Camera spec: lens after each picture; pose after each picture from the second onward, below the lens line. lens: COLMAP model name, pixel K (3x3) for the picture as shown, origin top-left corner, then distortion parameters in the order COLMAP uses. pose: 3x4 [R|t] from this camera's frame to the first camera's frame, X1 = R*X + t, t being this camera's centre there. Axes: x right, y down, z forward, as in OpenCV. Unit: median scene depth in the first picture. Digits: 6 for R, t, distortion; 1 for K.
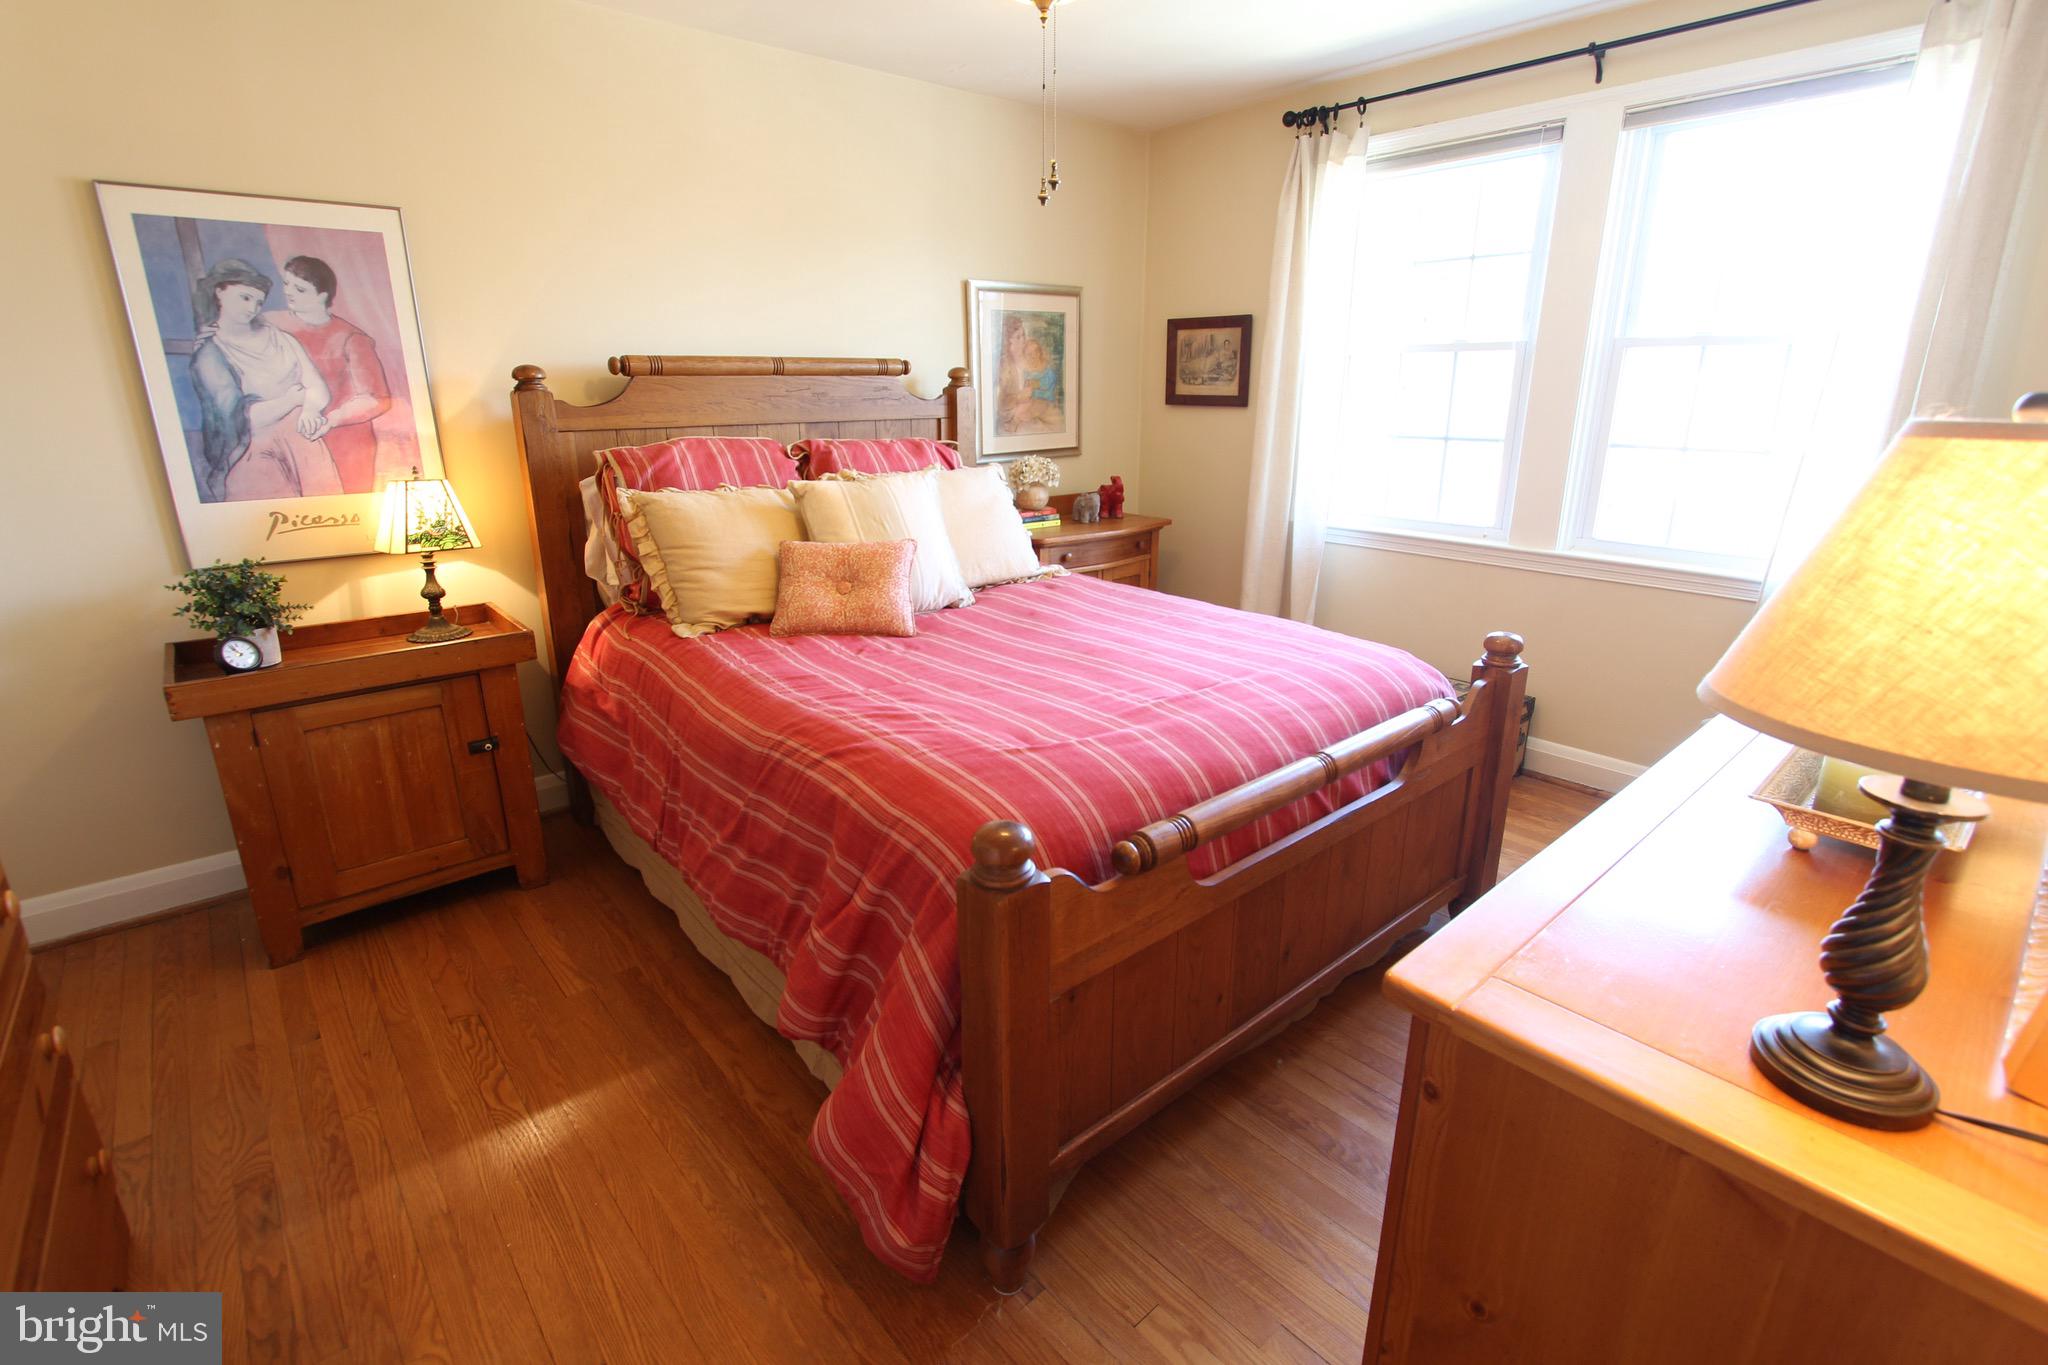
lens RADIAL K [[939.2, 0, 1023.0], [0, 939.2, 657.4], [0, 0, 1]] dist [-0.003540, 0.000081]
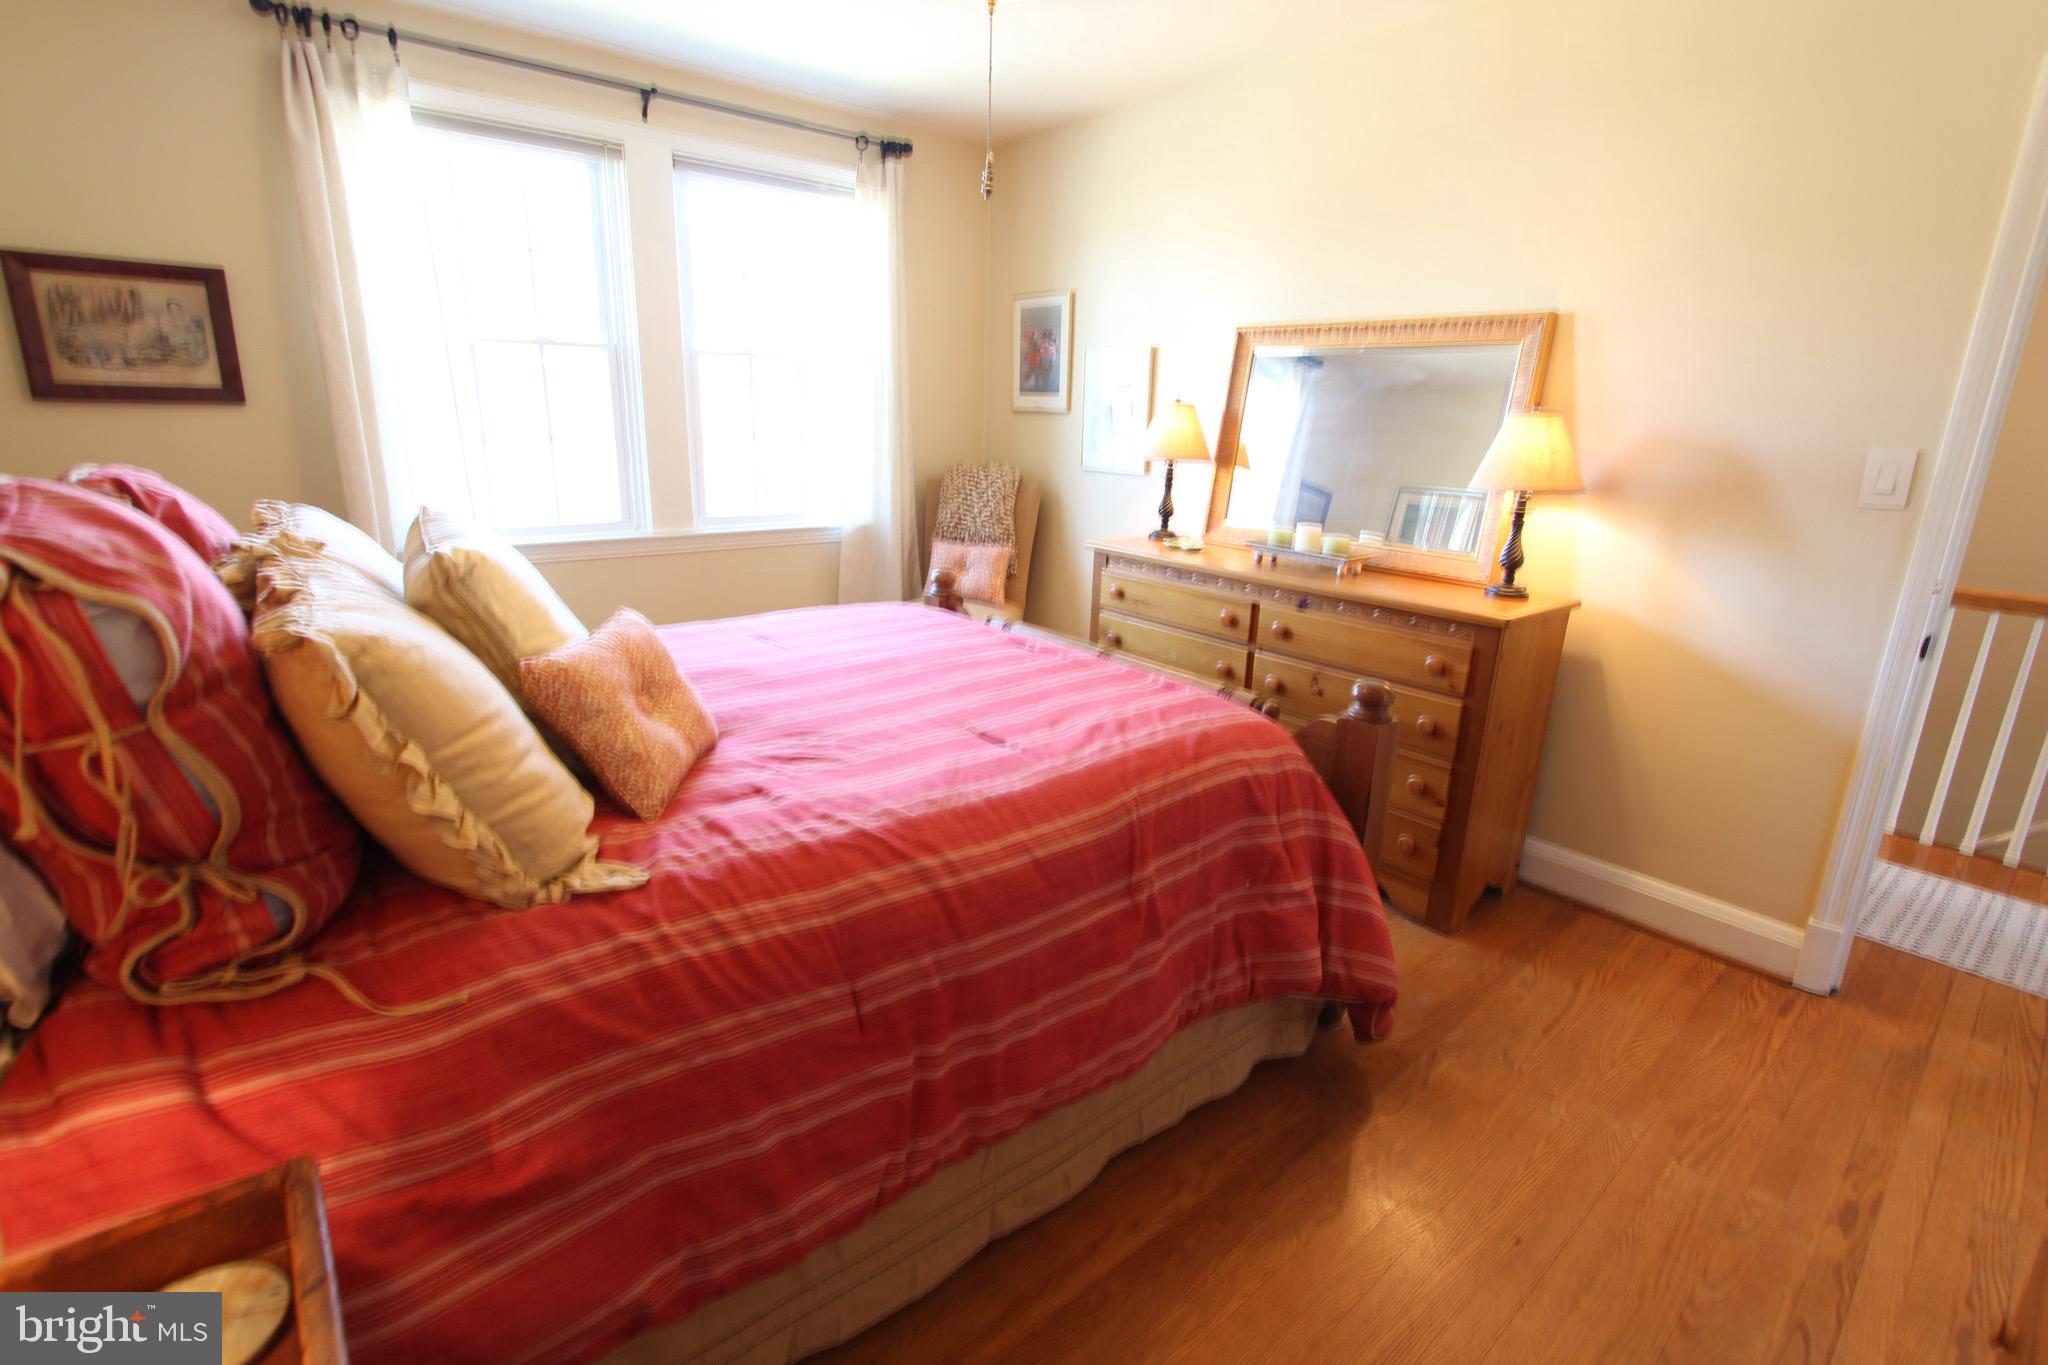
lens RADIAL K [[949.3, 0, 1023.6], [0, 949.3, 668.3], [0, 0, 1]] dist [-0.015337, 0.001587]
pose [[0.012978, -0.259856, 0.965560, -0.665833], [0.254974, 0.934579, 0.248092, -0.161058], [-0.966861, 0.242973, 0.078385, 0.635369]]
